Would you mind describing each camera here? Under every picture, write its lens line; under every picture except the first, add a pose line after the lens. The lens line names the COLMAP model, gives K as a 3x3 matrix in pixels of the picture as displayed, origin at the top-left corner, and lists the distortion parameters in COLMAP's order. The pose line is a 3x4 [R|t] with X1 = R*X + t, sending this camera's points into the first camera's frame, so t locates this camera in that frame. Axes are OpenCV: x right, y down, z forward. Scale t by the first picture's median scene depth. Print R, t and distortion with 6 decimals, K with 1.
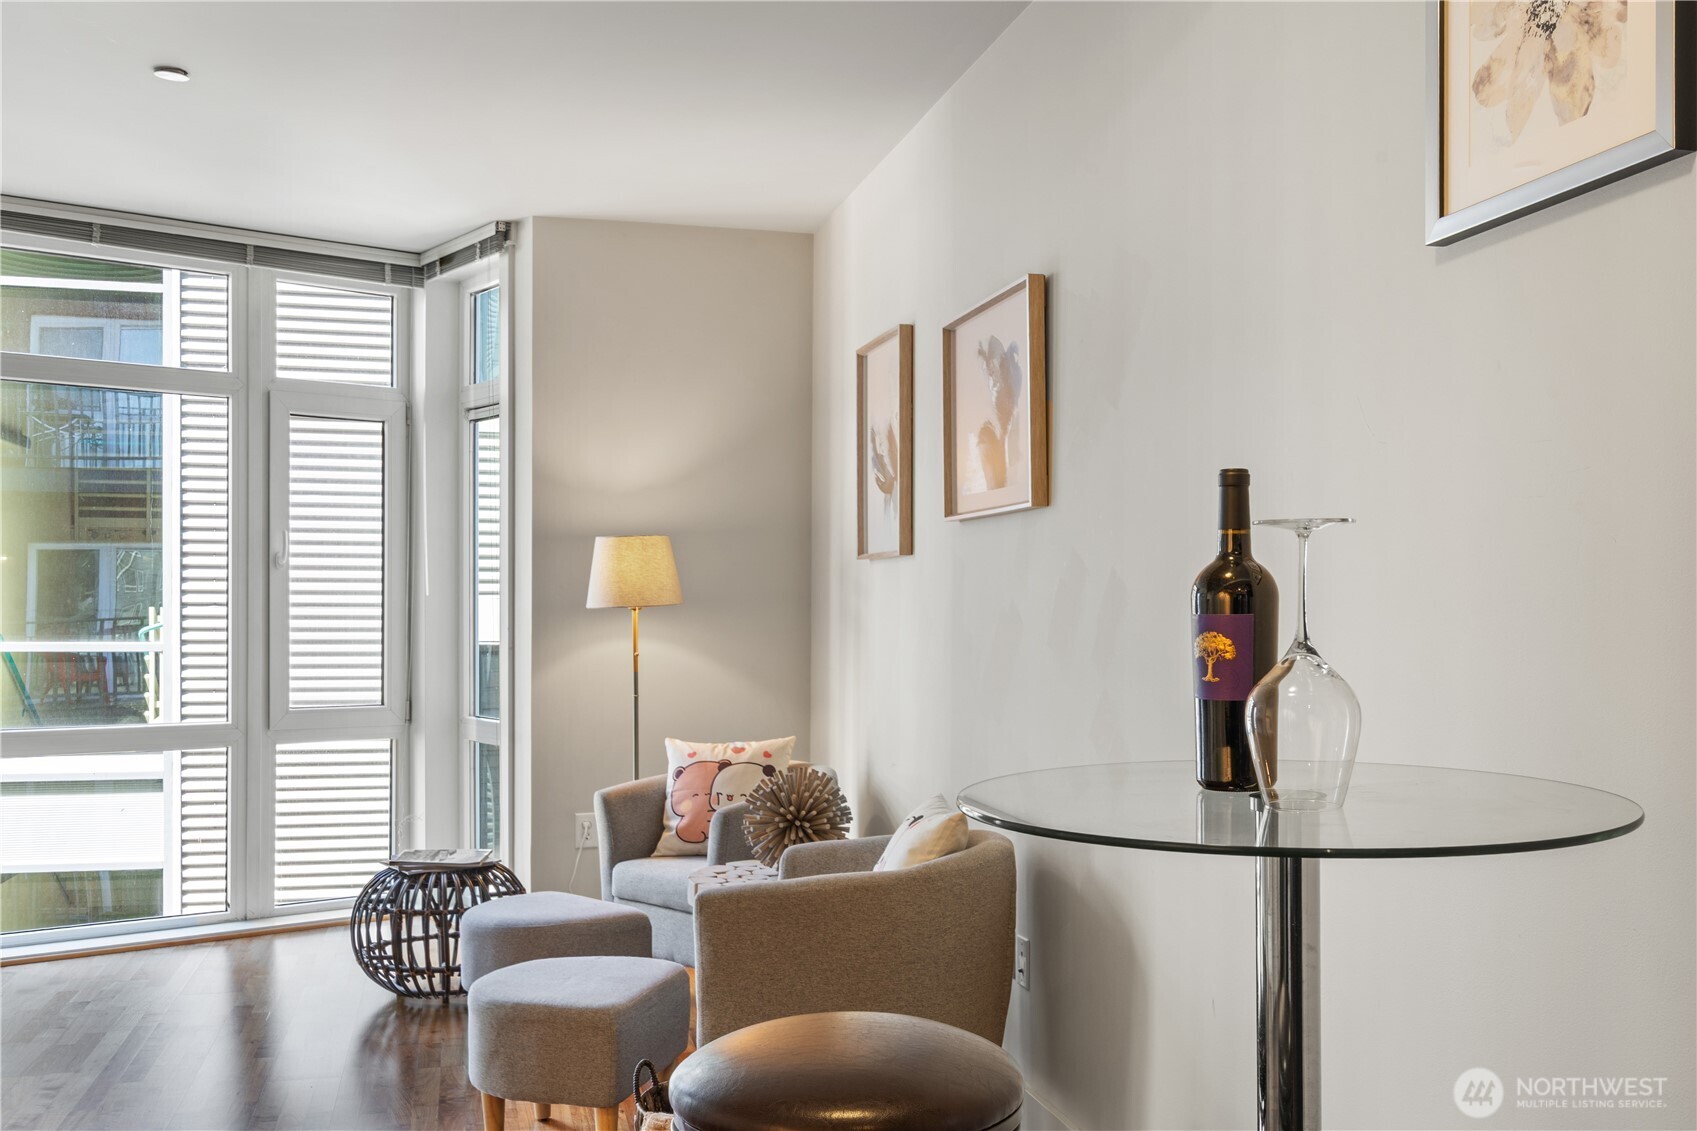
lens RADIAL K [[1626.1, 0, 860.2], [0, 1626.1, 615.8], [0, 0, 1]] dist [0.018936, 0.000000]
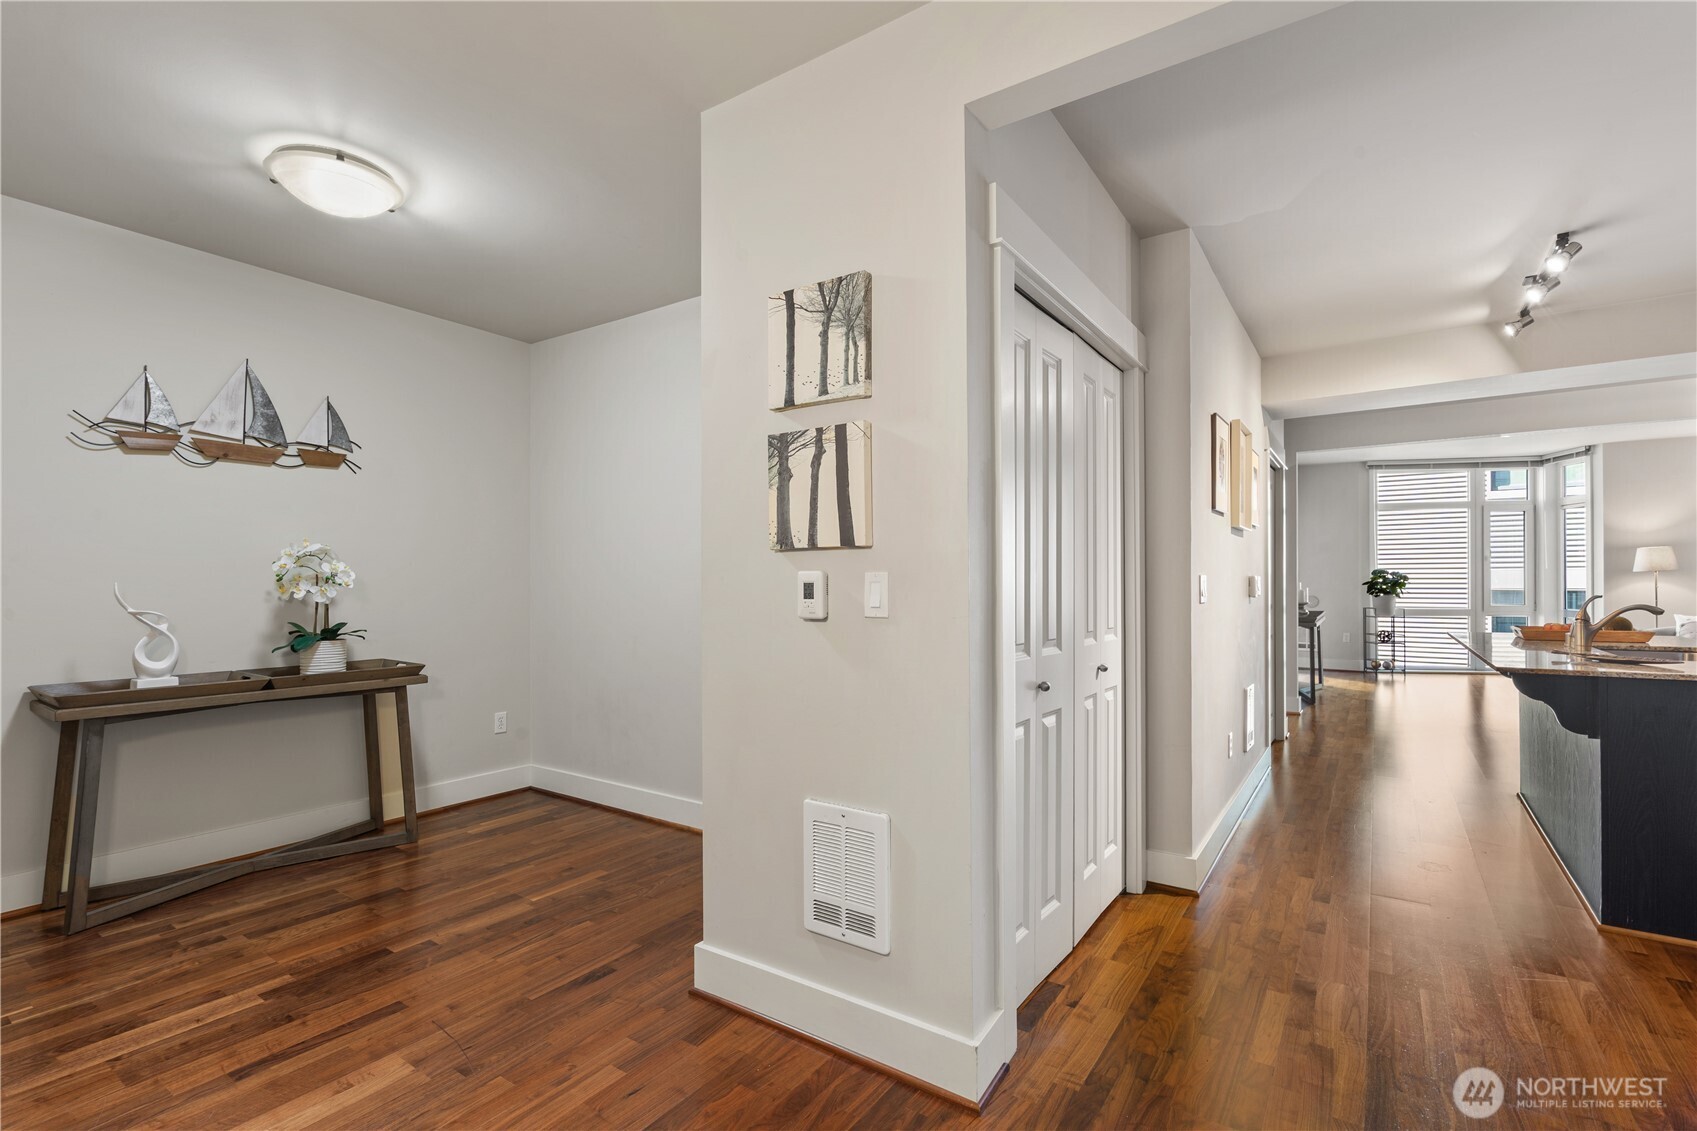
lens RADIAL K [[784.8, 0, 841.0], [0, 784.8, 576.5], [0, 0, 1]] dist [-0.000179, -0.000367]
pose [[0.668424, -0.009271, -0.743723, -0.067104], [0.004501, 0.999954, -0.008419, 0.010538], [0.743767, 0.002280, 0.668435, -1.090032]]
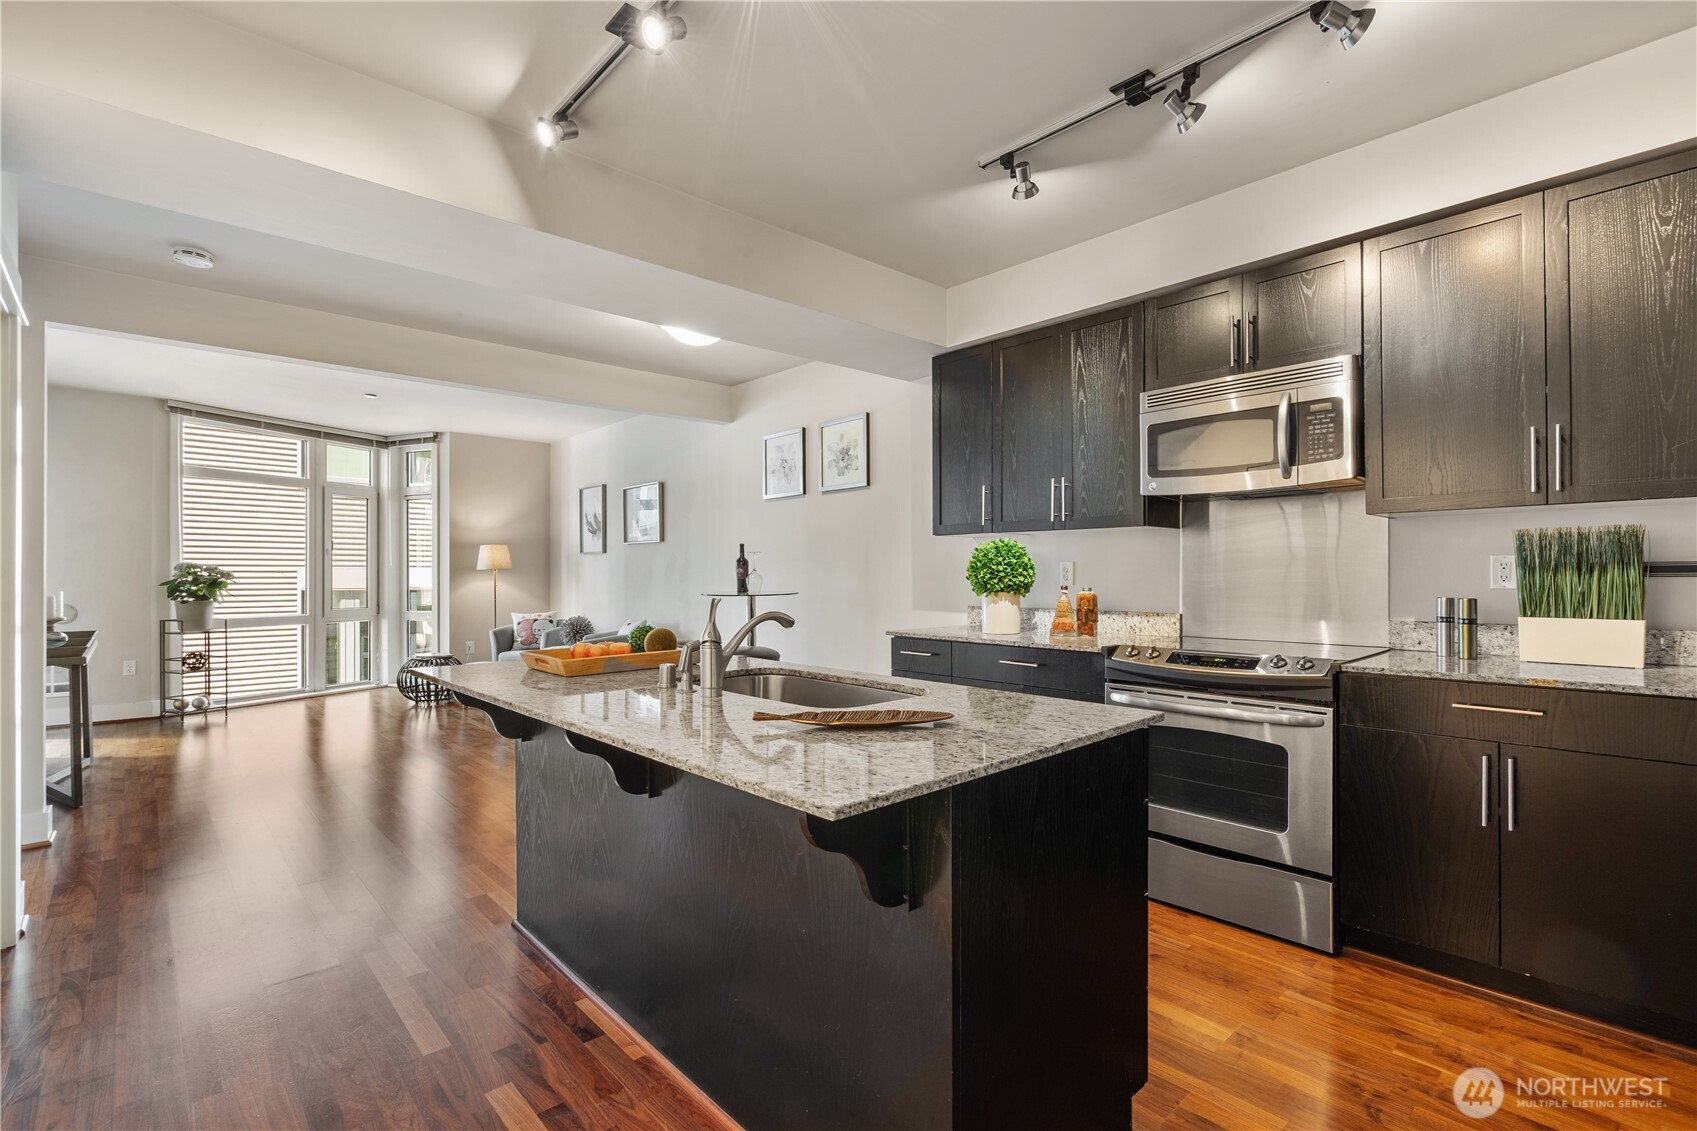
lens RADIAL K [[784.8, 0, 862.5], [0, 784.8, 575.4], [0, 0, 1]] dist [-0.000179, -0.000367]
pose [[0.872152, -0.003765, 0.489221, -0.253308], [0.006151, 0.999976, -0.003269, 0.014239], [-0.489197, 0.005861, 0.872154, -0.565286]]
